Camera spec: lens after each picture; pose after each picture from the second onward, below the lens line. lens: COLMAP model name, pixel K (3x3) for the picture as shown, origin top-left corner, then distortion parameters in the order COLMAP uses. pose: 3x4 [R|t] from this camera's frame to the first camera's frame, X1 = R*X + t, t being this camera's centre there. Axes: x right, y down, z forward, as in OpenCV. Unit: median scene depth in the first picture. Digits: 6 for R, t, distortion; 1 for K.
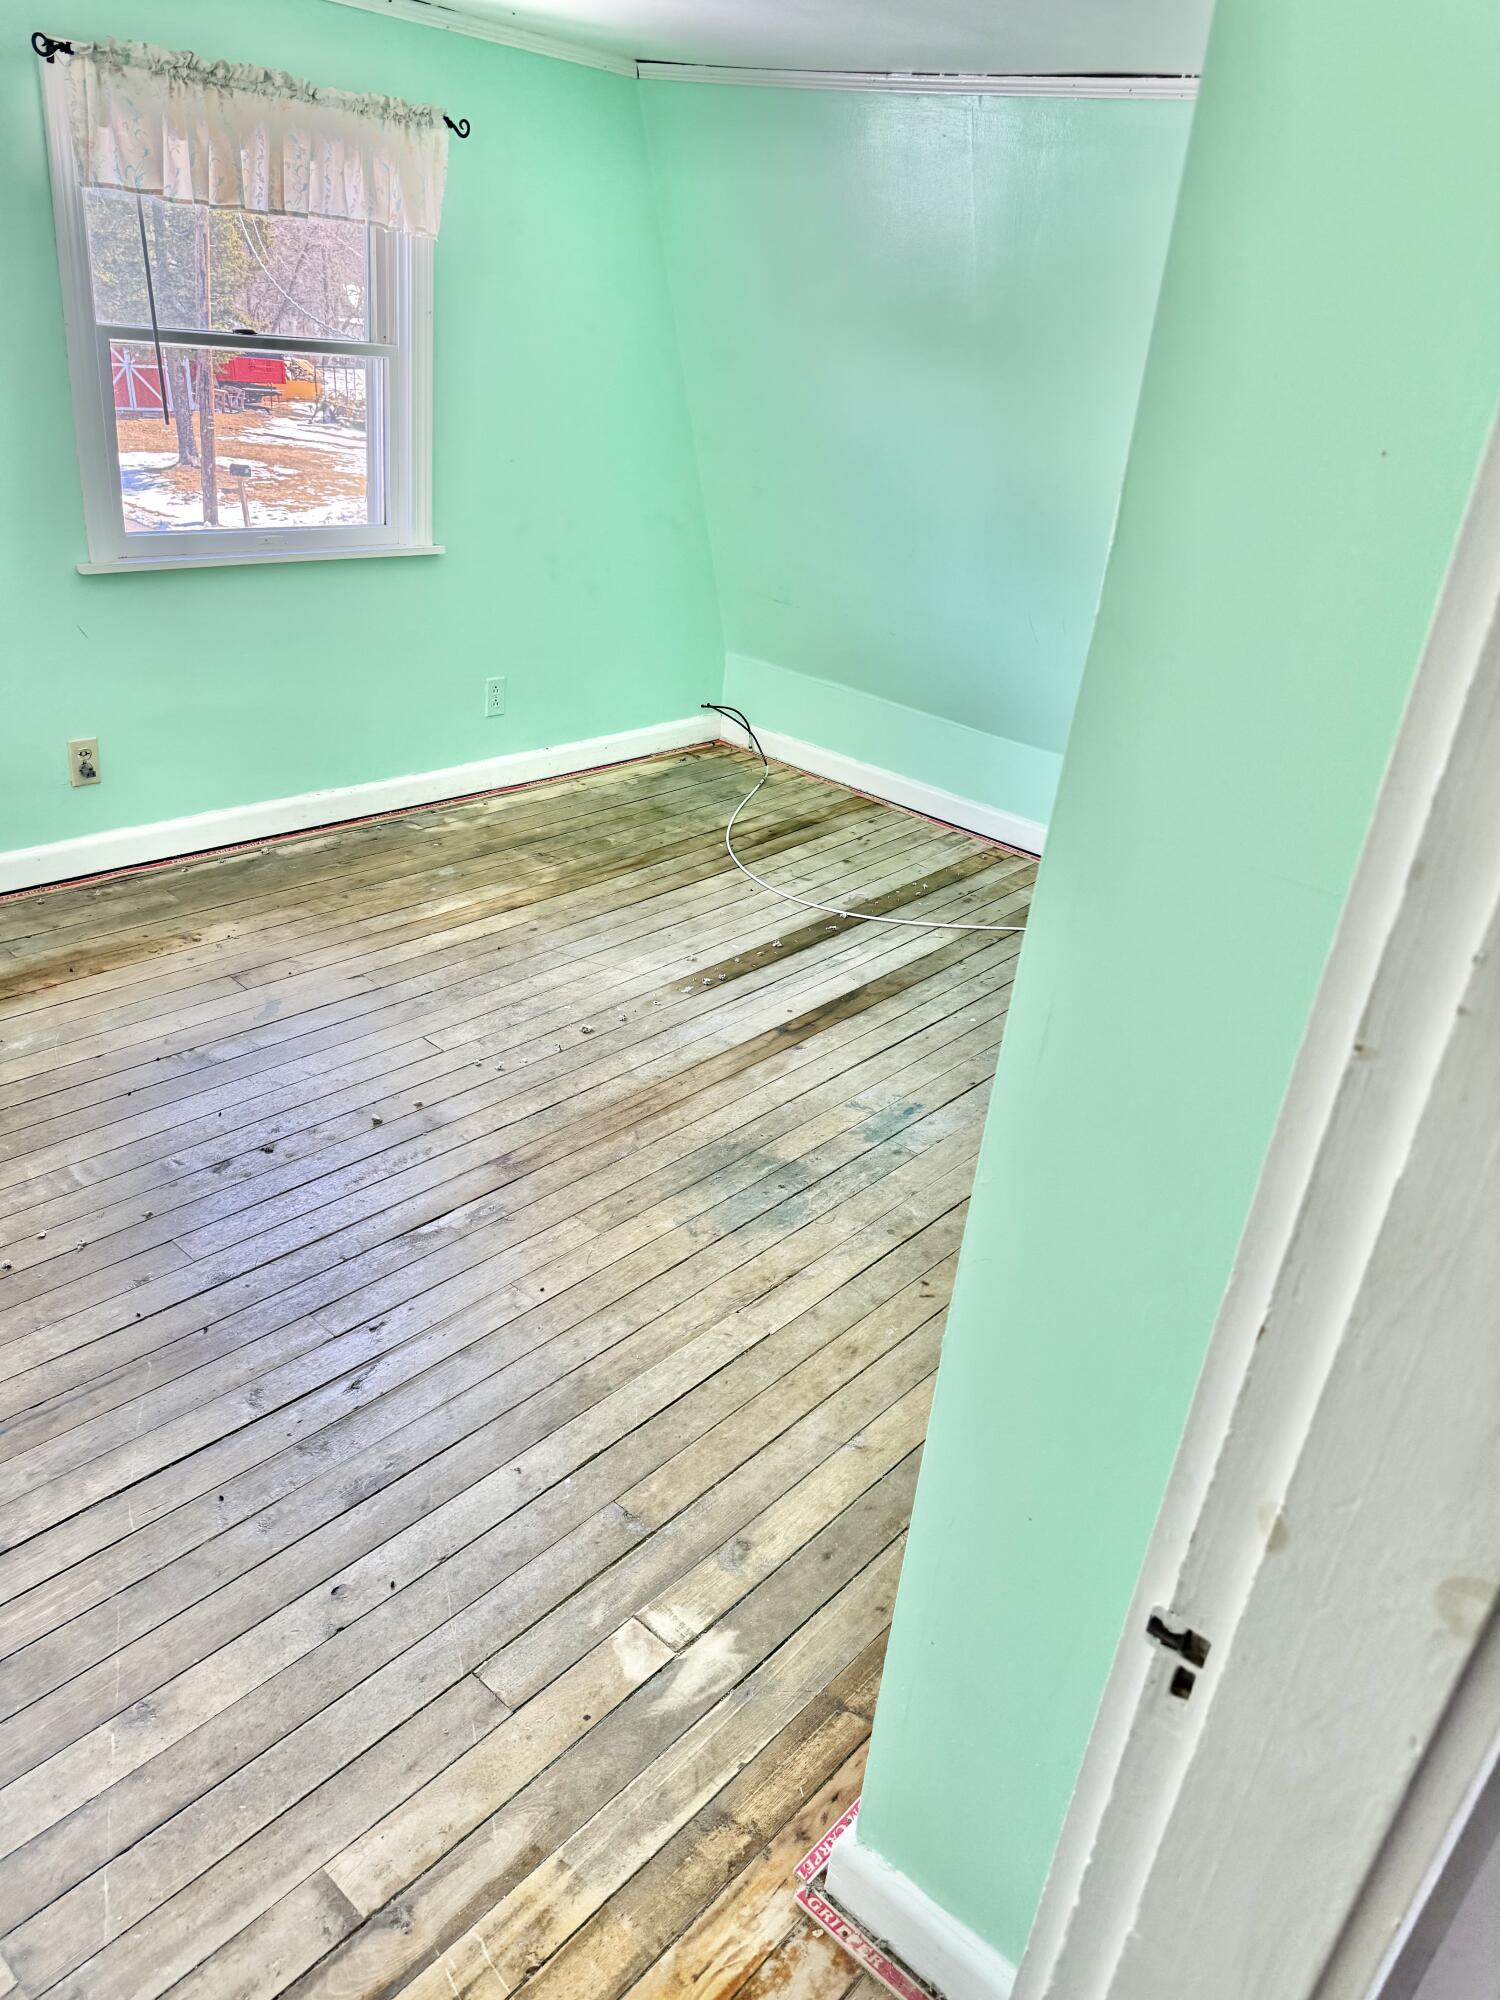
lens RADIAL K [[1399.7, 0, 754.0], [0, 1399.7, 1003.2], [0, 0, 1]] dist [0.091791, -0.120959]
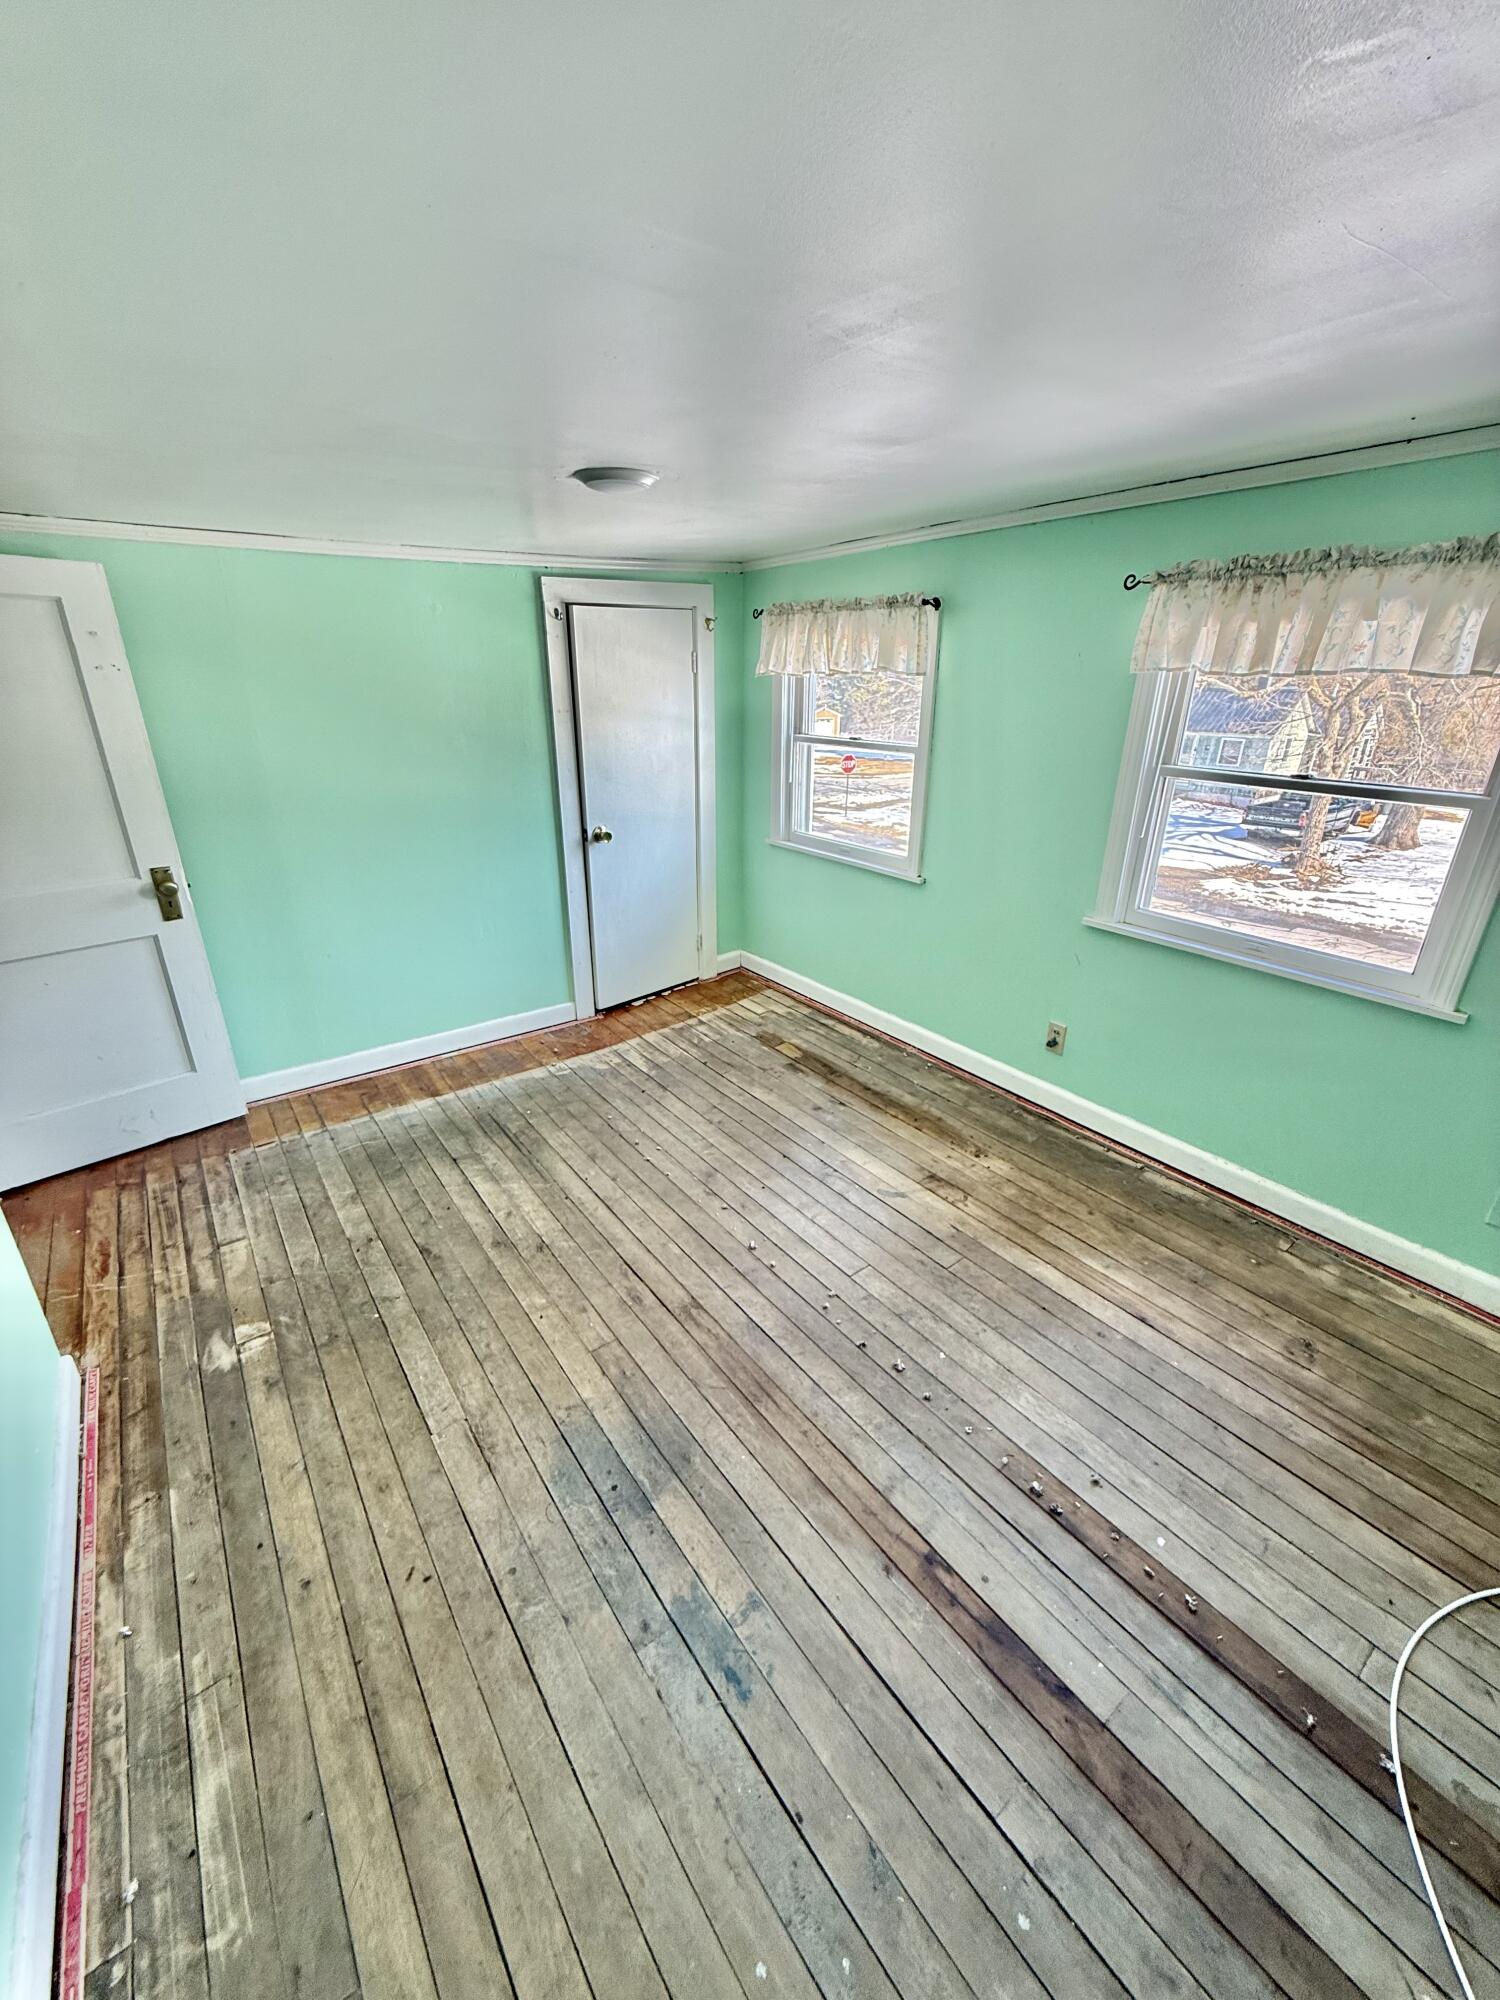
lens RADIAL K [[796.6, 0, 750.5], [0, 796.6, 996.4], [0, 0, 1]] dist [0.000367, -0.000312]
pose [[-0.206742, 0.276077, -0.938637, 0.404965], [-0.452600, 0.823557, 0.341917, -0.378056], [0.867416, 0.495516, -0.045311, 0.803210]]
